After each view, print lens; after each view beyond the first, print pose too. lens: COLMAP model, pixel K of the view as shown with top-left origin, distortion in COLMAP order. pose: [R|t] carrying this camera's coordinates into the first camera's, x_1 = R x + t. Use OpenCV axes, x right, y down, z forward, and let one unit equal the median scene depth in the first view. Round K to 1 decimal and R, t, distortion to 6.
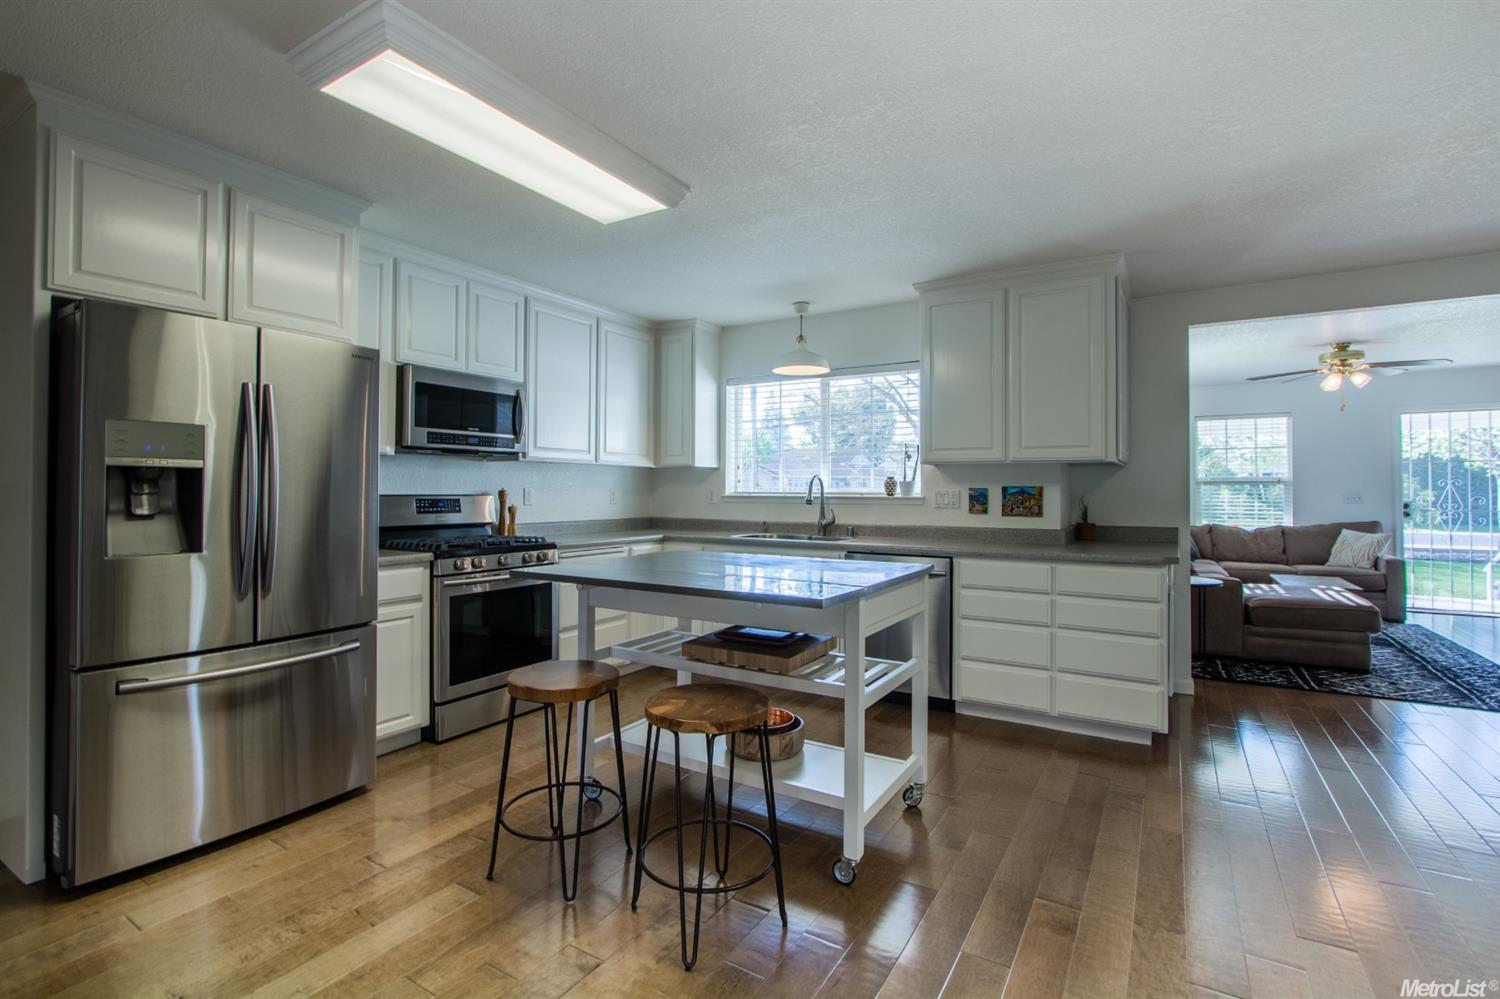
lens RADIAL K [[696.1, 0, 744.1], [0, 696.1, 491.5], [0, 0, 1]] dist [0.000745, -0.000374]
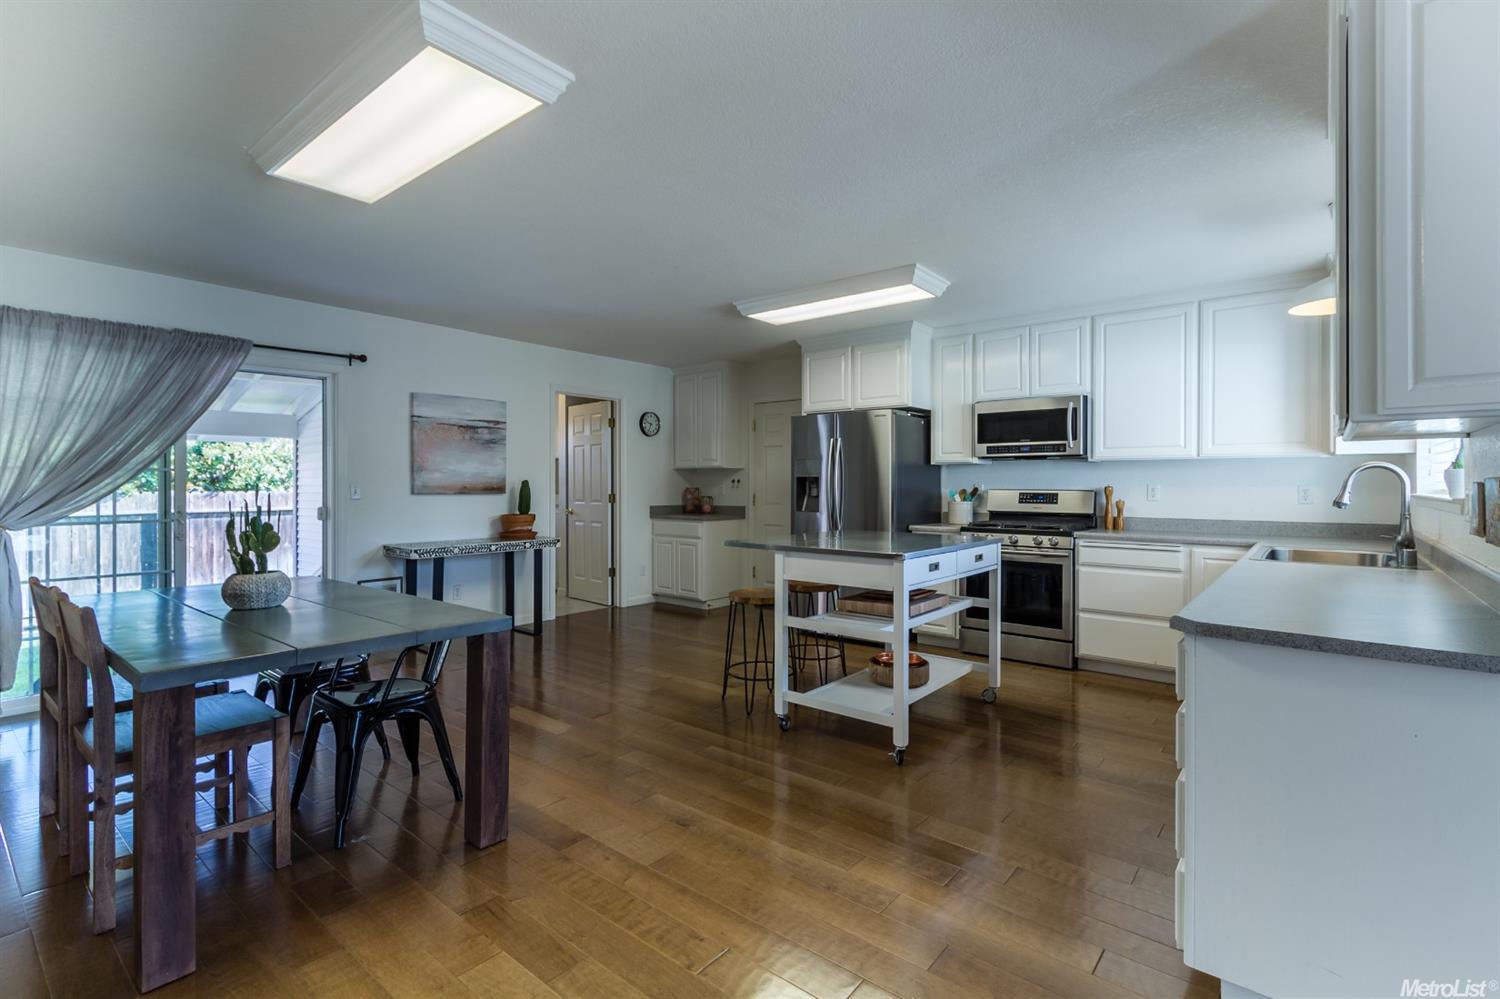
lens RADIAL K [[696.1, 0, 743.6], [0, 696.1, 494.5], [0, 0, 1]] dist [0.000745, -0.000374]
pose [[-0.131226, 0.006148, -0.991333, 0.935625], [-0.001268, 0.999979, 0.006369, 0.005366], [0.991352, 0.002092, -0.131216, 0.600412]]
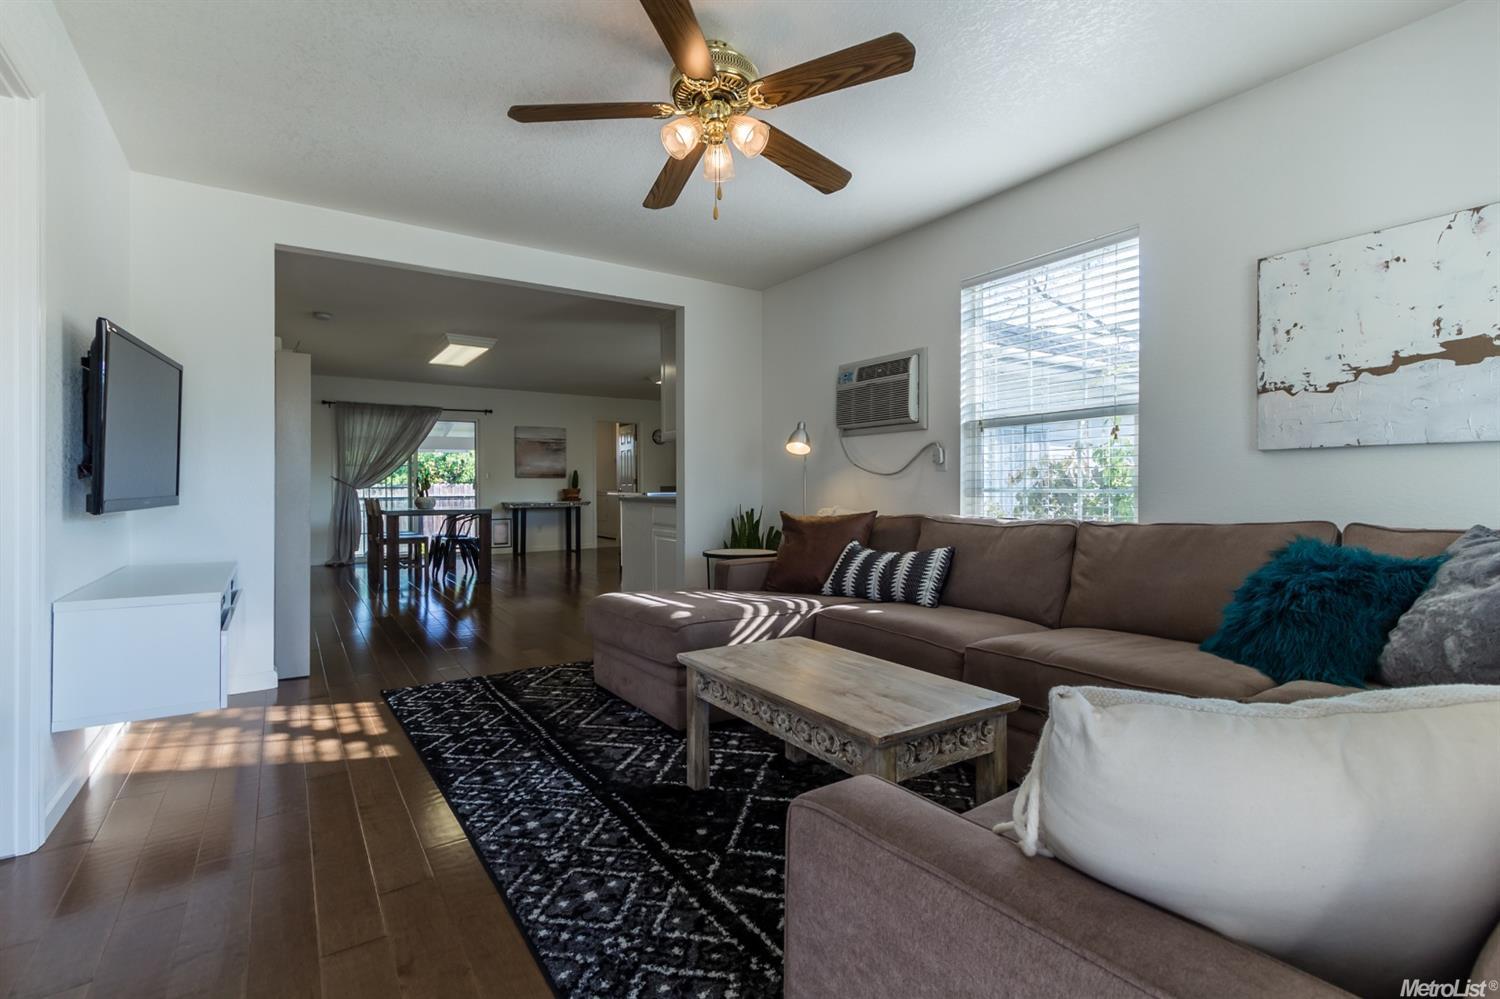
lens RADIAL K [[696.1, 0, 751.0], [0, 696.1, 490.5], [0, 0, 1]] dist [0.000745, -0.000374]
pose [[-0.405055, -0.001612, -0.914291, 1.747945], [0.002023, 0.999994, -0.002659, 0.072232], [0.914290, -0.002927, -0.405049, 1.671513]]
